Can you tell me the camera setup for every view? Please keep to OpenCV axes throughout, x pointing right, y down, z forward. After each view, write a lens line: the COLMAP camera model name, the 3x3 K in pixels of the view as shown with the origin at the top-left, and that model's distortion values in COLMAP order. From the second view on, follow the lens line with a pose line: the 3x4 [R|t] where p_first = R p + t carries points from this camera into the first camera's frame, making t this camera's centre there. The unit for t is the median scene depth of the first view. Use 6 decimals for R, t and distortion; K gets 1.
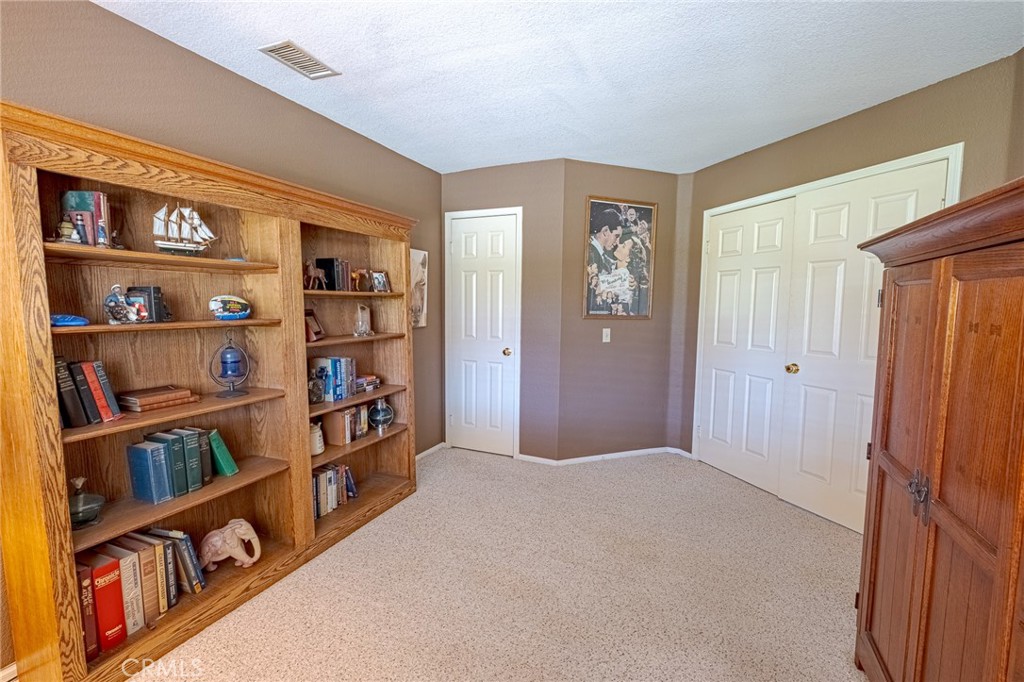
lens RADIAL K [[442.5, 0, 512.1], [0, 442.5, 343.8], [0, 0, 1]] dist [-0.000505, -0.000057]
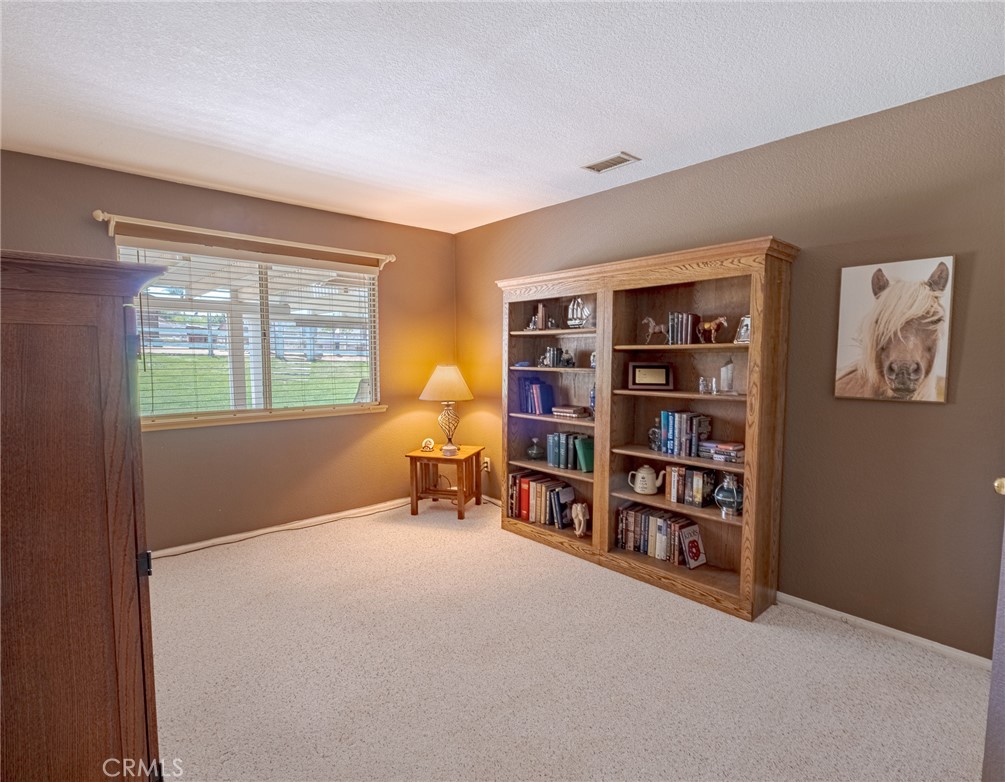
lens RADIAL K [[507.9, 0, 501.4], [0, 507.9, 394.2], [0, 0, 1]] dist [0.002754, -0.000009]
pose [[-0.417074, 0.067803, -0.906340, 0.753732], [-0.083066, 0.990196, 0.112301, -0.098139], [0.905069, 0.122124, -0.407353, 1.052662]]
